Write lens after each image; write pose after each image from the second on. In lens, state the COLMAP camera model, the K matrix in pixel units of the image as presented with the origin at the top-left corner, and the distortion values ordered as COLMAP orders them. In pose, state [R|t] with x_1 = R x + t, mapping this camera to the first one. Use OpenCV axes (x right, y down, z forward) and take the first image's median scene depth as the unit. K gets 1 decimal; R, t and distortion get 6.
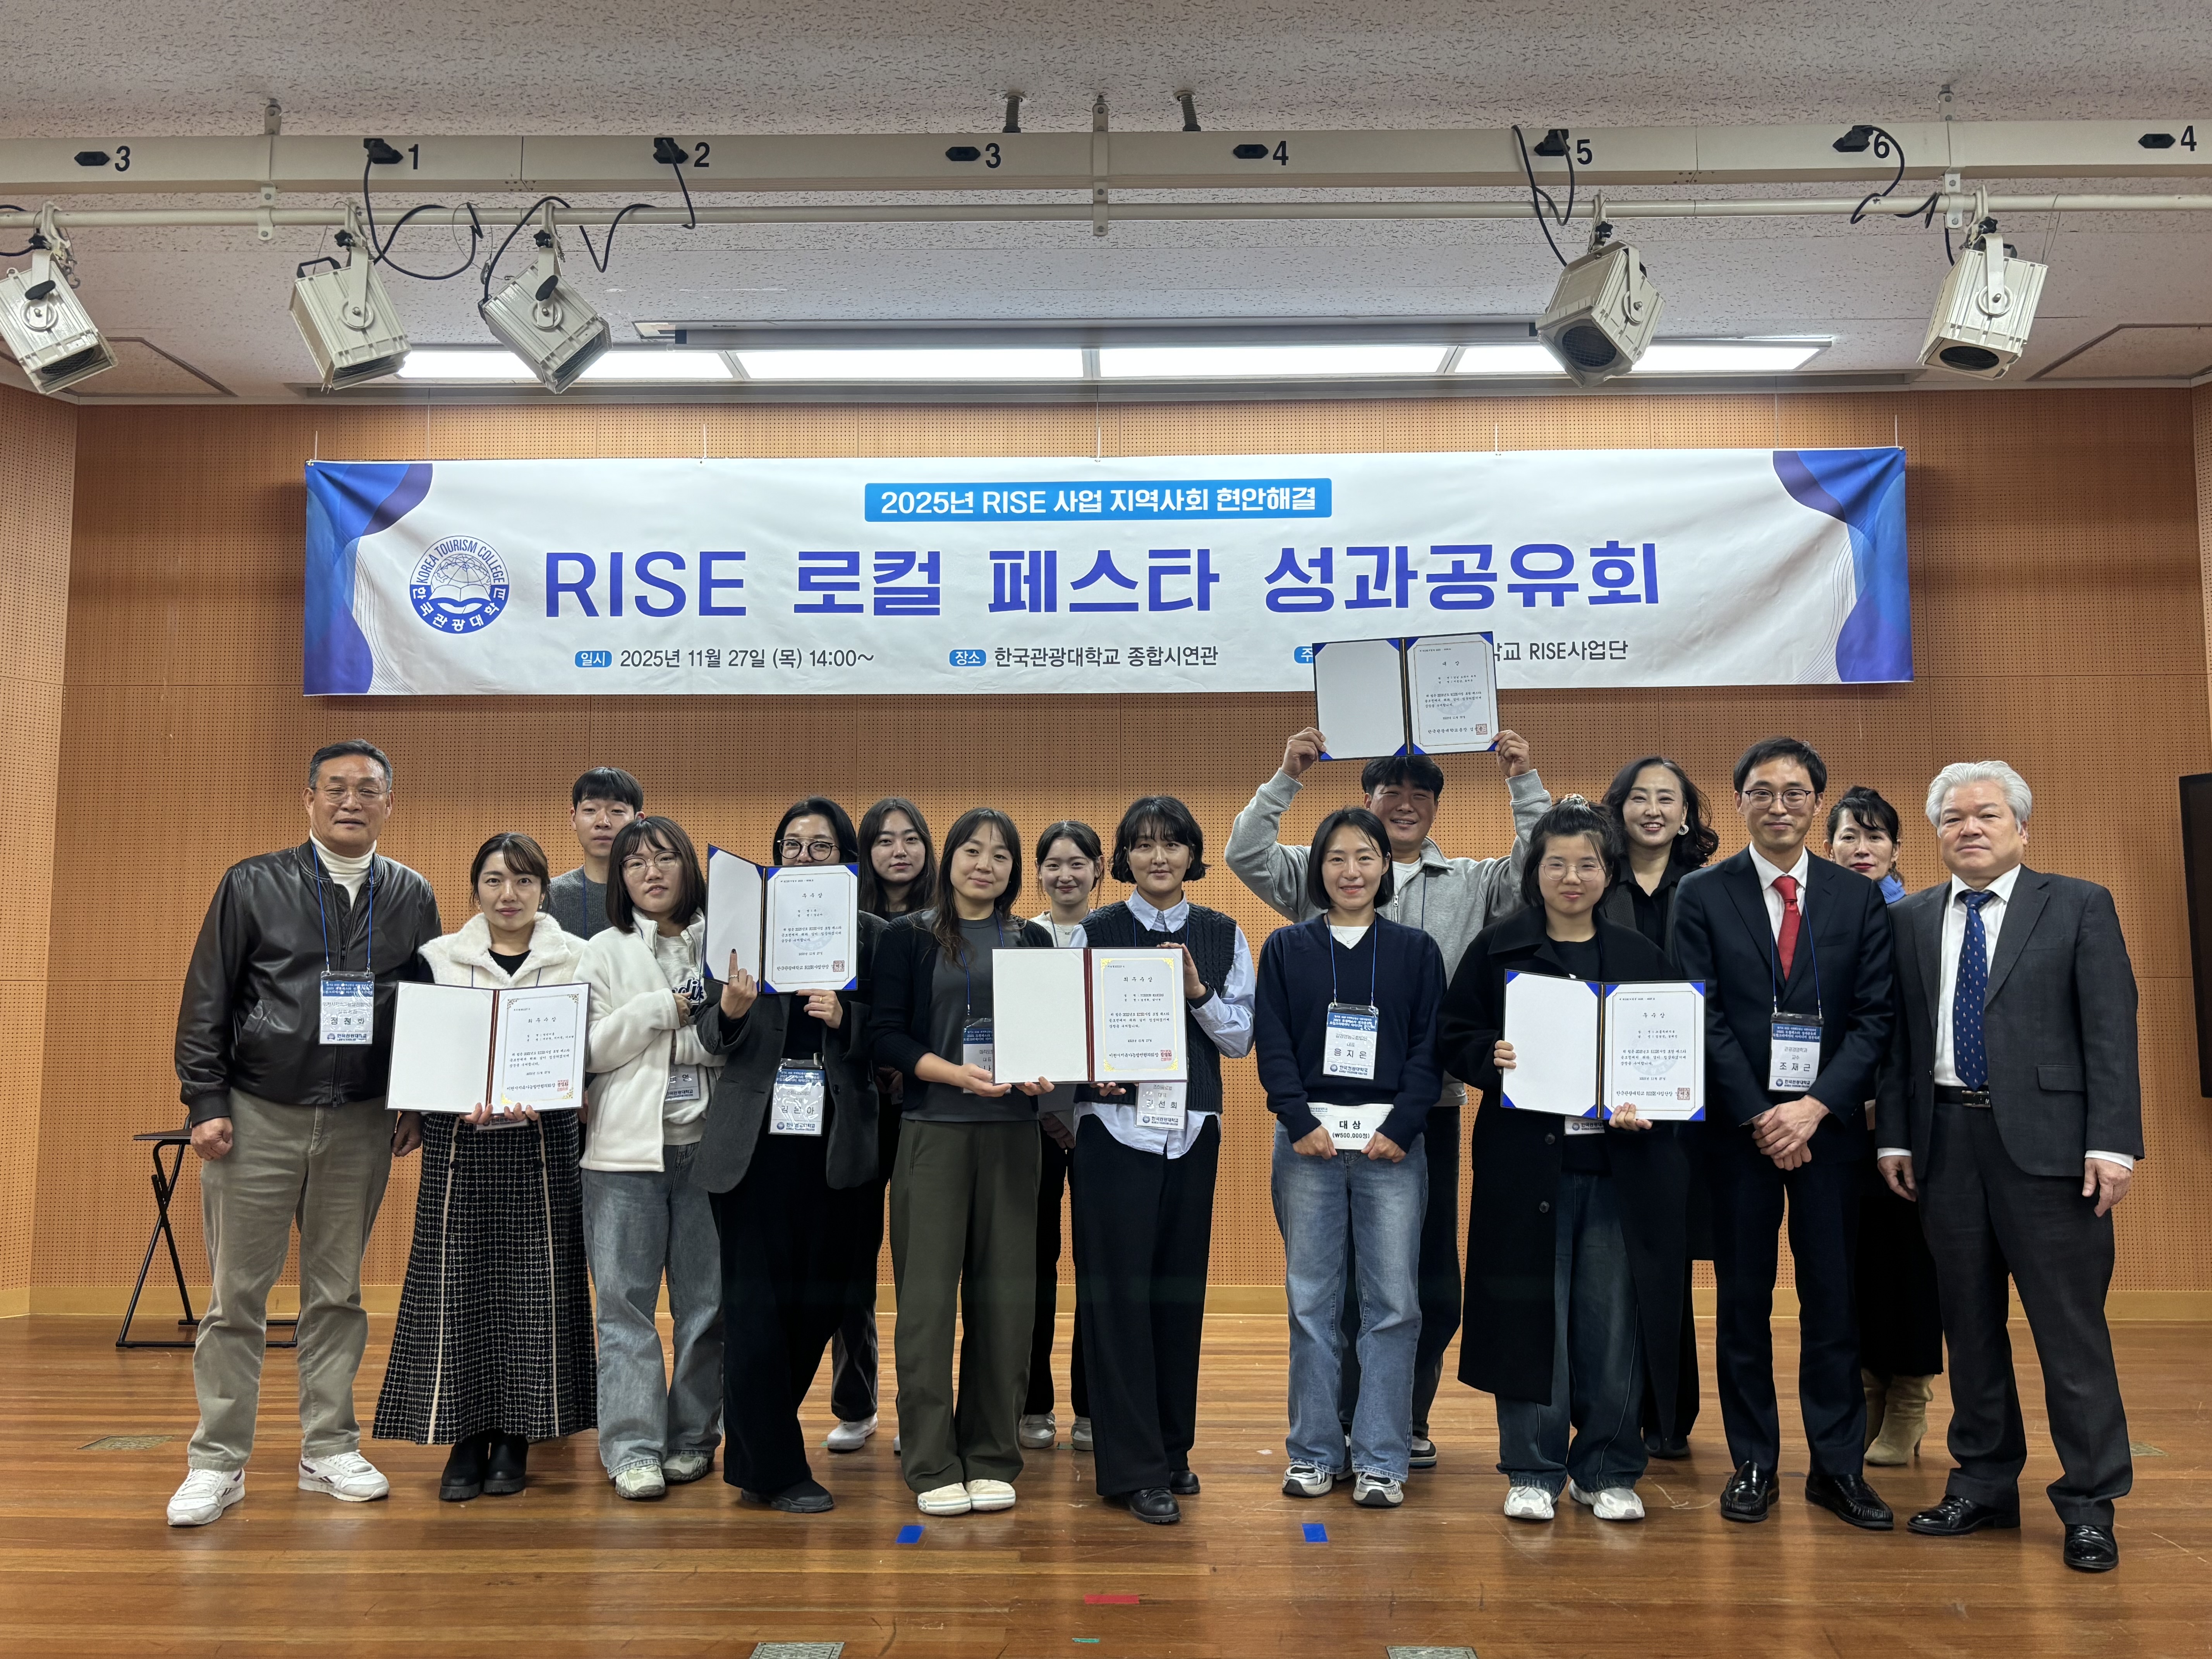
lens RADIAL K [[1790.2, 0, 1106.0], [0, 1790.2, 829.5], [0, 0, 1]] dist [0.070434, -0.068572]
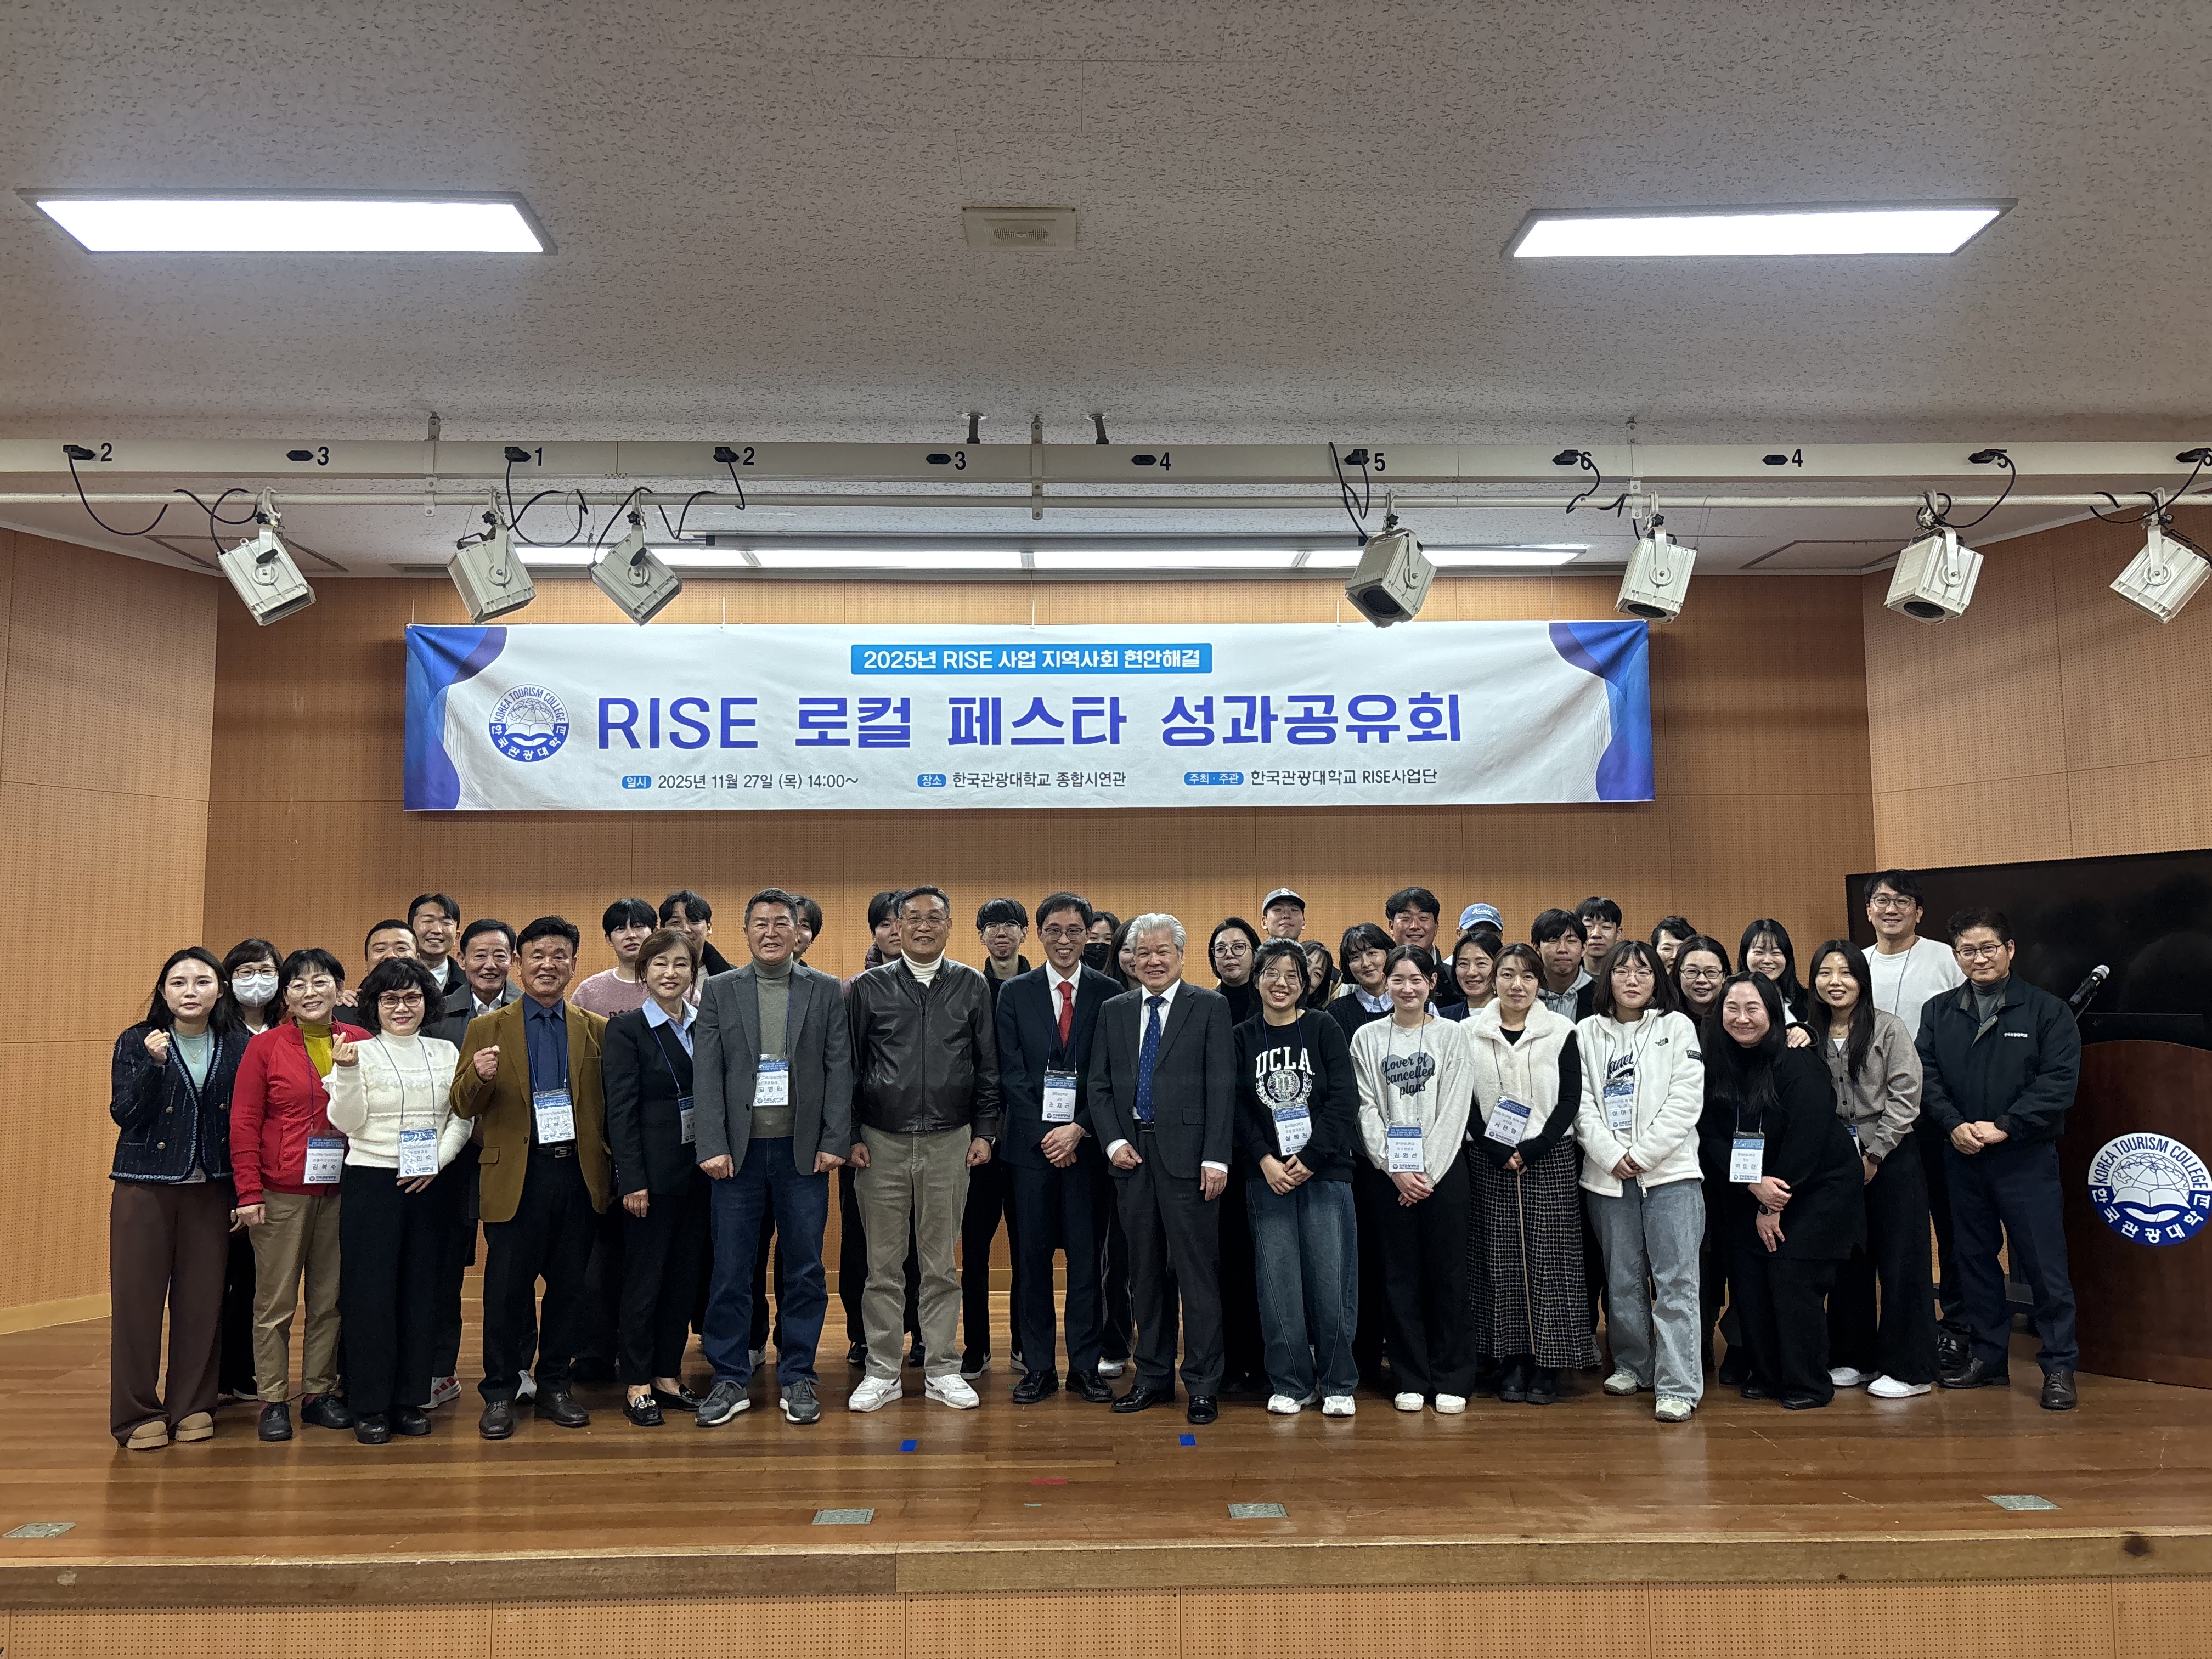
lens RADIAL K [[1687.3, 0, 1106.0], [0, 1687.3, 829.5], [0, 0, 1]] dist [0.159573, -0.365508]
pose [[0.999020, -0.001501, 0.044244, -0.005865], [0.001518, 0.999999, -0.000346, -0.059972], [-0.044243, 0.000413, 0.999021, -0.220926]]
